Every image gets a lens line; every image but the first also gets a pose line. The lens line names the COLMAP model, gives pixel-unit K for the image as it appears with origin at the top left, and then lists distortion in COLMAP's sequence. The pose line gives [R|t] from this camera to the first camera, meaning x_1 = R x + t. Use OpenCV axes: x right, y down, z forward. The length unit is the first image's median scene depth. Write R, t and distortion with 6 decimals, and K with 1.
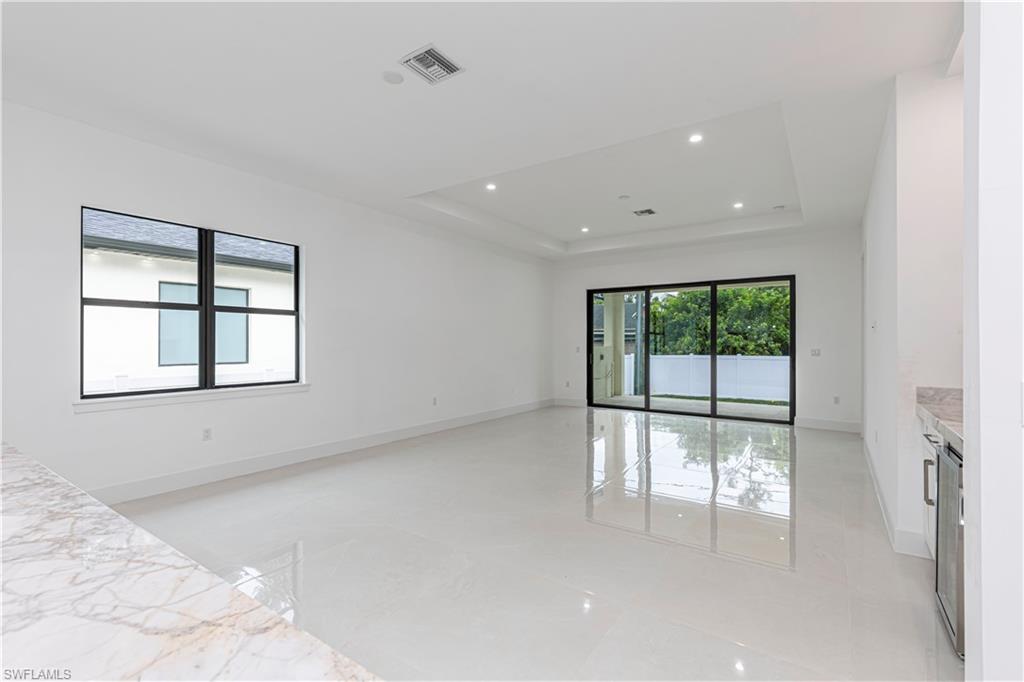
lens RADIAL K [[455.6, 0, 512.0], [0, 455.6, 337.3], [0, 0, 1]] dist [0.004448, -0.001651]
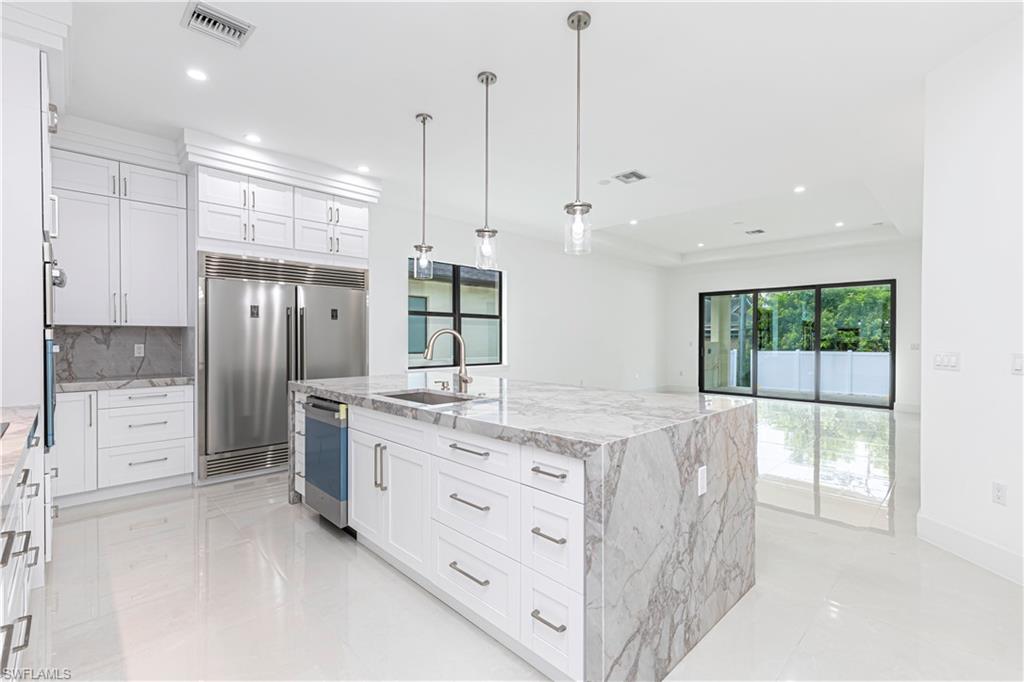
lens RADIAL K [[455.6, 0, 514.4], [0, 455.6, 340.0], [0, 0, 1]] dist [0.004448, -0.001651]
pose [[0.983334, 0.002138, -0.181795, -0.086850], [0.000468, 0.999898, 0.014294, -0.000272], [0.181807, -0.014141, 0.983233, -0.233534]]
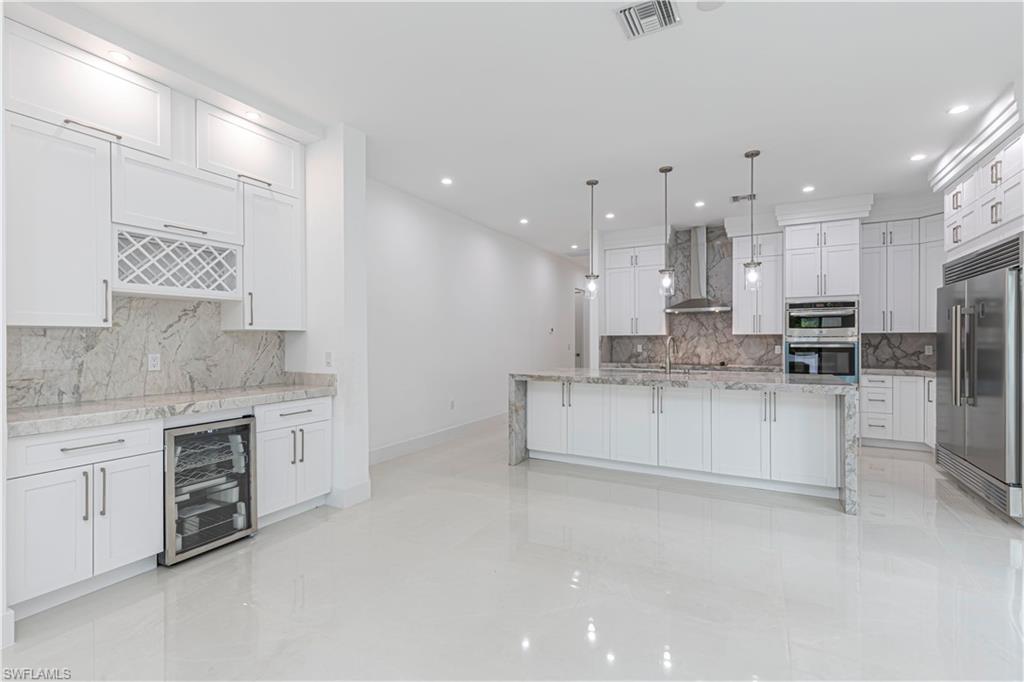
lens RADIAL K [[455.6, 0, 514.1], [0, 455.6, 342.4], [0, 0, 1]] dist [0.004448, -0.001651]
pose [[-0.992890, 0.003471, -0.118984, 0.059389], [0.004212, 0.999973, -0.005975, 0.006575], [0.118960, -0.006434, -0.992878, 0.569366]]
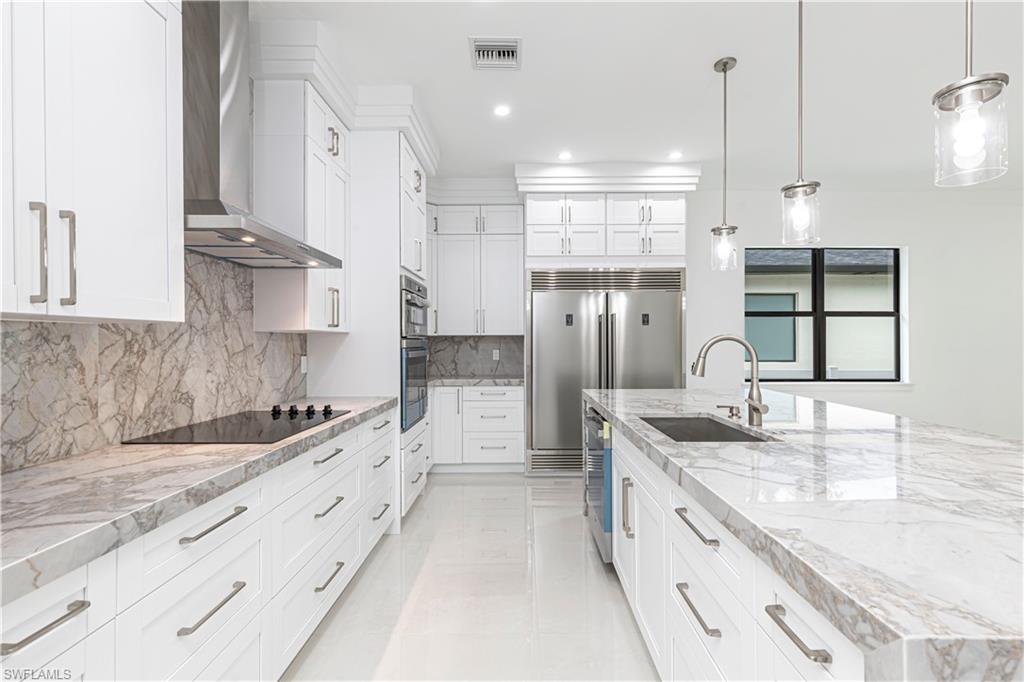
lens RADIAL K [[455.6, 0, 511.6], [0, 455.6, 341.3], [0, 0, 1]] dist [0.004448, -0.001651]
pose [[0.573155, -0.003459, -0.819440, -0.068463], [0.010090, 0.999945, 0.002837, -0.001643], [0.819385, -0.009894, 0.573159, -0.161620]]
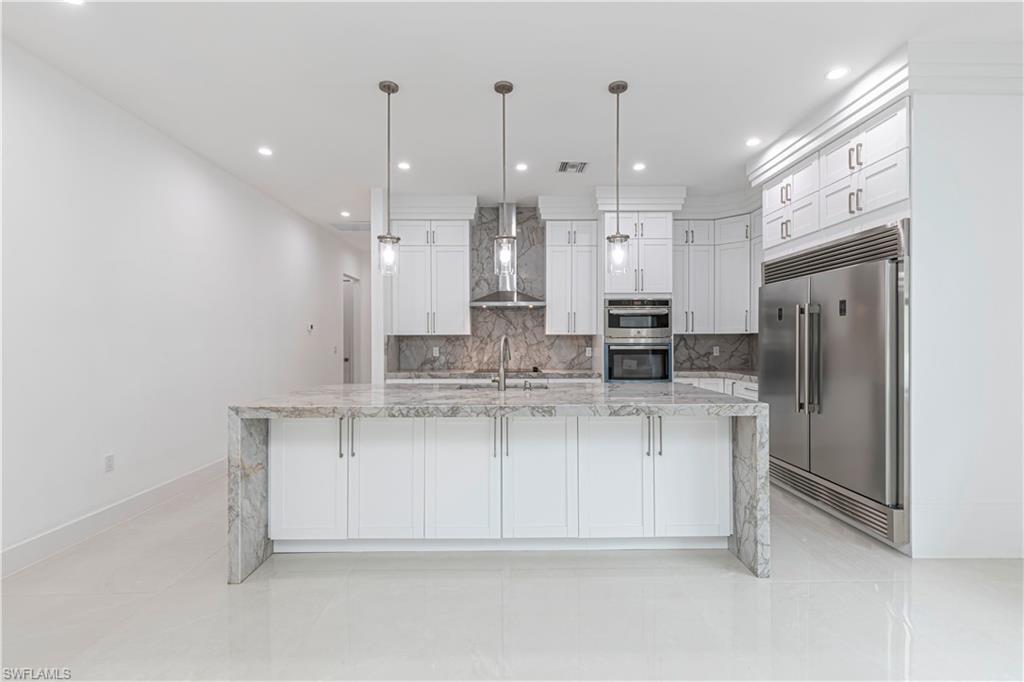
lens RADIAL K [[455.6, 0, 517.0], [0, 455.6, 341.4], [0, 0, 1]] dist [0.004448, -0.001651]
pose [[-0.805327, 0.002588, -0.592826, 0.025063], [0.008143, 0.999944, -0.006696, 0.004050], [0.592775, -0.010220, -0.805303, 0.364379]]
